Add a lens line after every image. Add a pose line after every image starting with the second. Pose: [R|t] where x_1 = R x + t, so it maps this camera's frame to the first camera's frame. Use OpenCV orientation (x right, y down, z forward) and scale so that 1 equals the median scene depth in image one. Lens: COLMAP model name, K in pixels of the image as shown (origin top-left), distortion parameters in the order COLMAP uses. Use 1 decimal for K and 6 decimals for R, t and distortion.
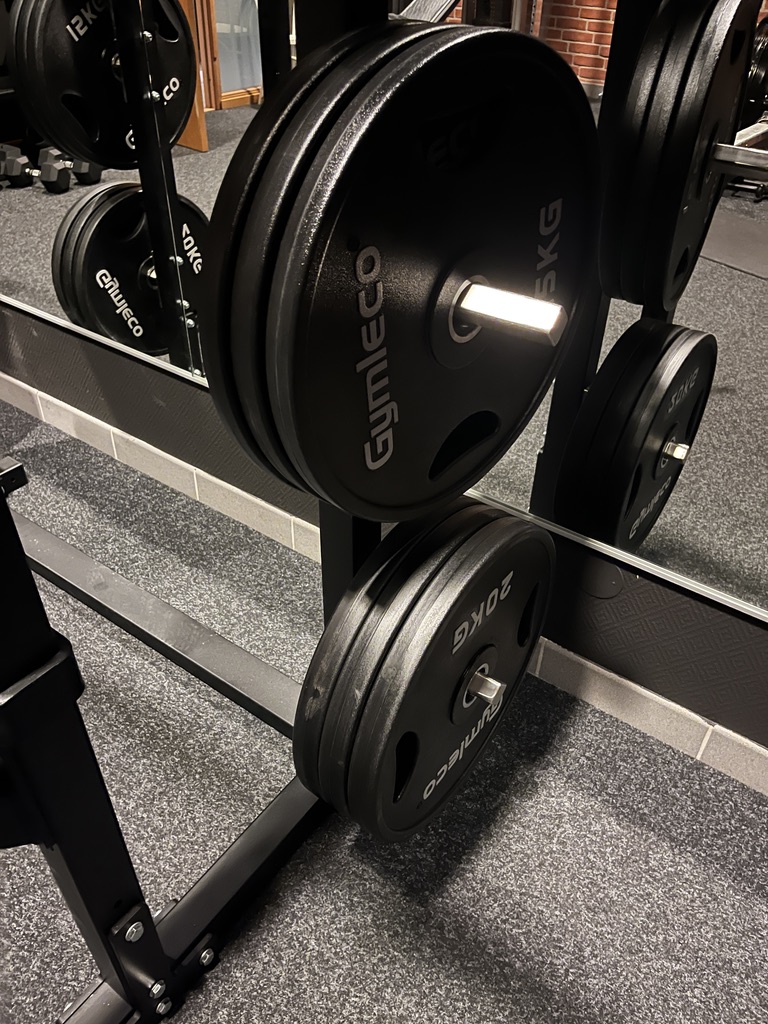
lens RADIAL K [[779.0, 0, 387.0], [0, 779.0, 522.8], [0, 0, 1]] dist [0.049786, -0.081332]
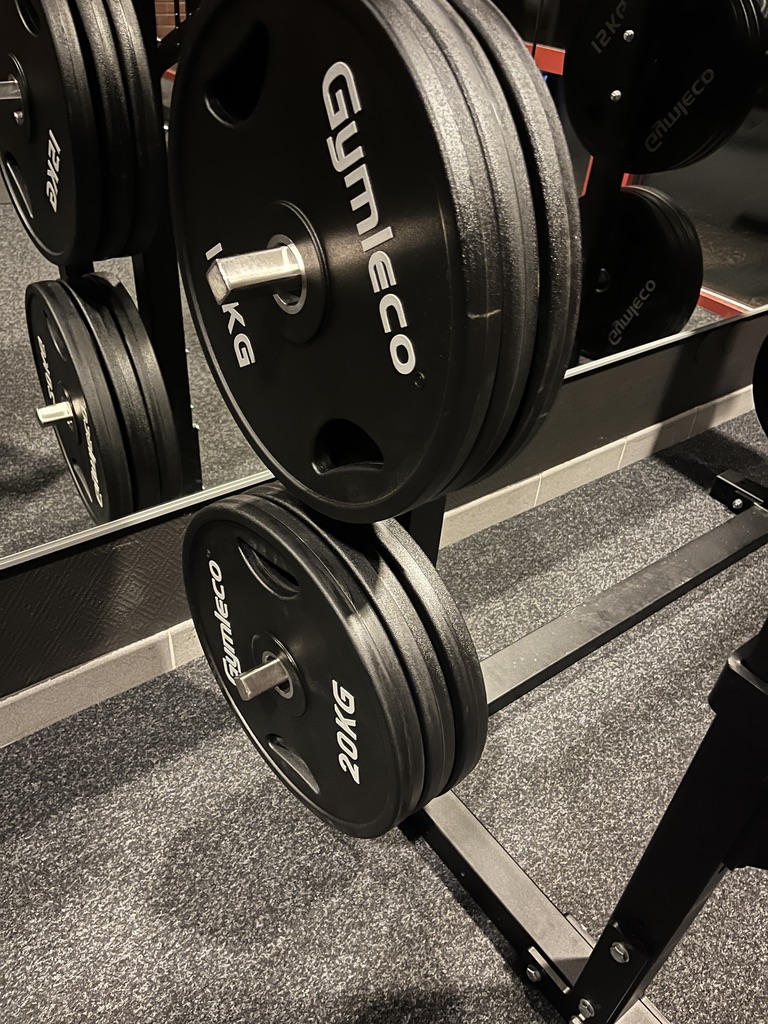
lens RADIAL K [[779.0, 0, 387.0], [0, 779.0, 522.8], [0, 0, 1]] dist [0.049786, -0.081332]
pose [[0.289328, -0.585266, 0.757465, -1.209031], [0.531465, 0.756356, 0.381406, -0.558828], [-0.796137, 0.292215, 0.529884, 0.744120]]
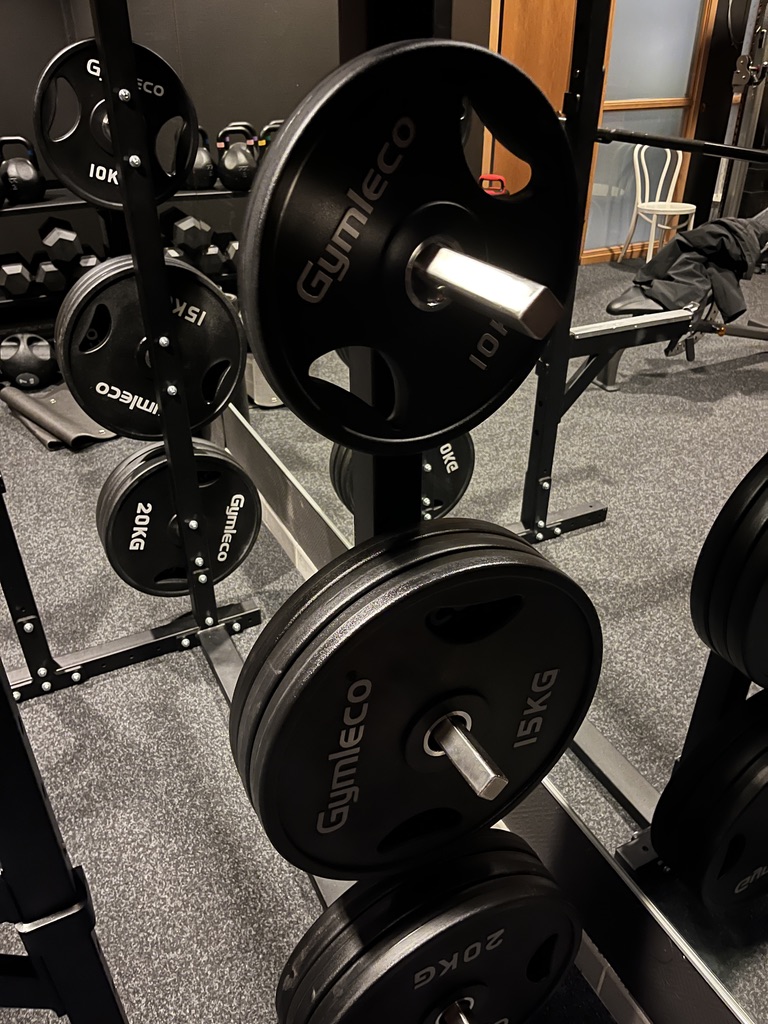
lens RADIAL K [[784.2, 0, 384.2], [0, 784.2, 515.6], [0, 0, 1]] dist [0.062113, -0.097231]
pose [[0.890966, 0.225888, -0.393897, 0.216472], [-0.270037, 0.960997, -0.059701, -0.260064], [0.365048, 0.159559, 0.917214, -0.111887]]
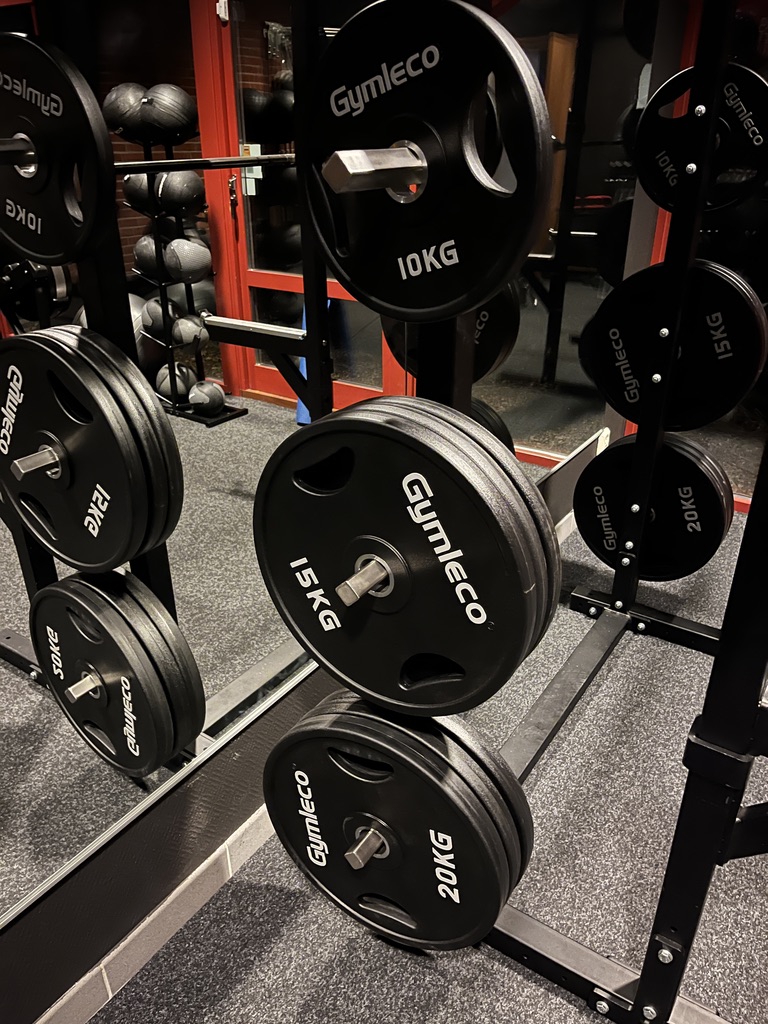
lens RADIAL K [[784.2, 0, 384.2], [0, 784.2, 515.6], [0, 0, 1]] dist [0.062113, -0.097231]
pose [[-0.039115, -0.463195, 0.885393, -1.434055], [0.614506, 0.687556, 0.386844, -0.855278], [-0.787942, 0.559210, 0.257743, 0.760419]]
